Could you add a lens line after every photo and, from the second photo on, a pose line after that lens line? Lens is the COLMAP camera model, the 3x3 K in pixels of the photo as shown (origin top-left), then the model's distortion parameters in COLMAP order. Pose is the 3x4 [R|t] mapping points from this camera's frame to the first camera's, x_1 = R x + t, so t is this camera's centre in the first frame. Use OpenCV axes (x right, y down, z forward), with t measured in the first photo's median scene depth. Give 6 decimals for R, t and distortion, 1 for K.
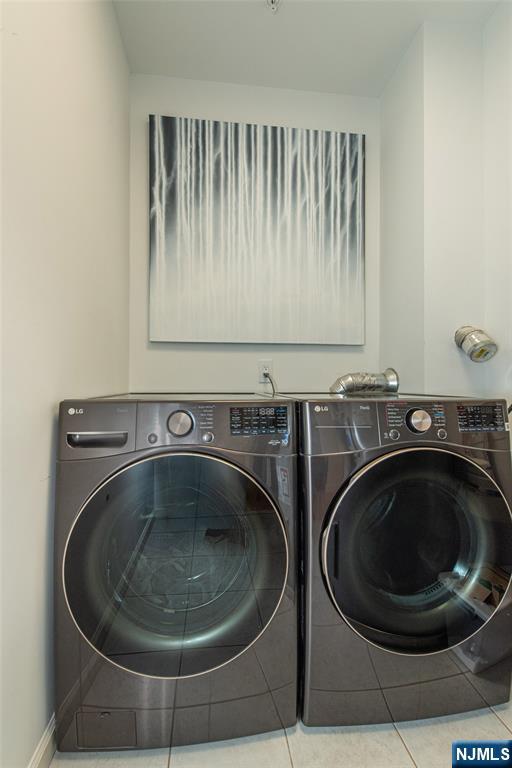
lens RADIAL K [[309.8, 0, 256.0], [0, 309.8, 384.0], [0, 0, 1]] dist [-0.000585, -0.000291]
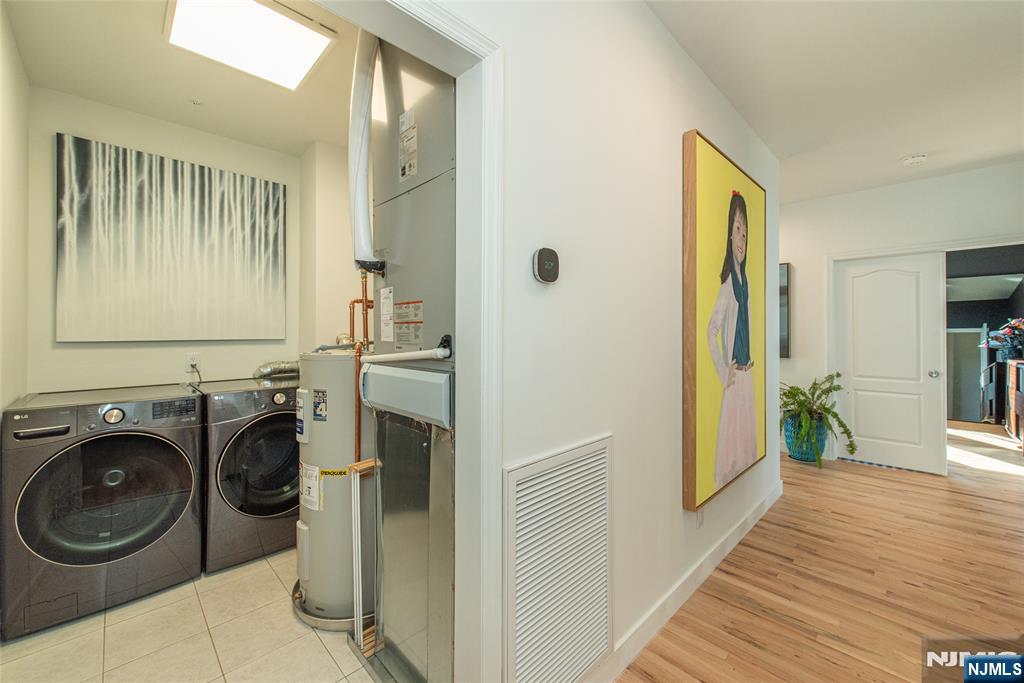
lens RADIAL K [[408.9, 0, 509.4], [0, 408.9, 326.2], [0, 0, 1]] dist [-0.000178, -0.000275]
pose [[0.811132, 0.001274, 0.584862, 0.102588], [0.004252, 0.999958, -0.008074, -0.171800], [-0.584848, 0.009036, 0.811092, -1.060052]]
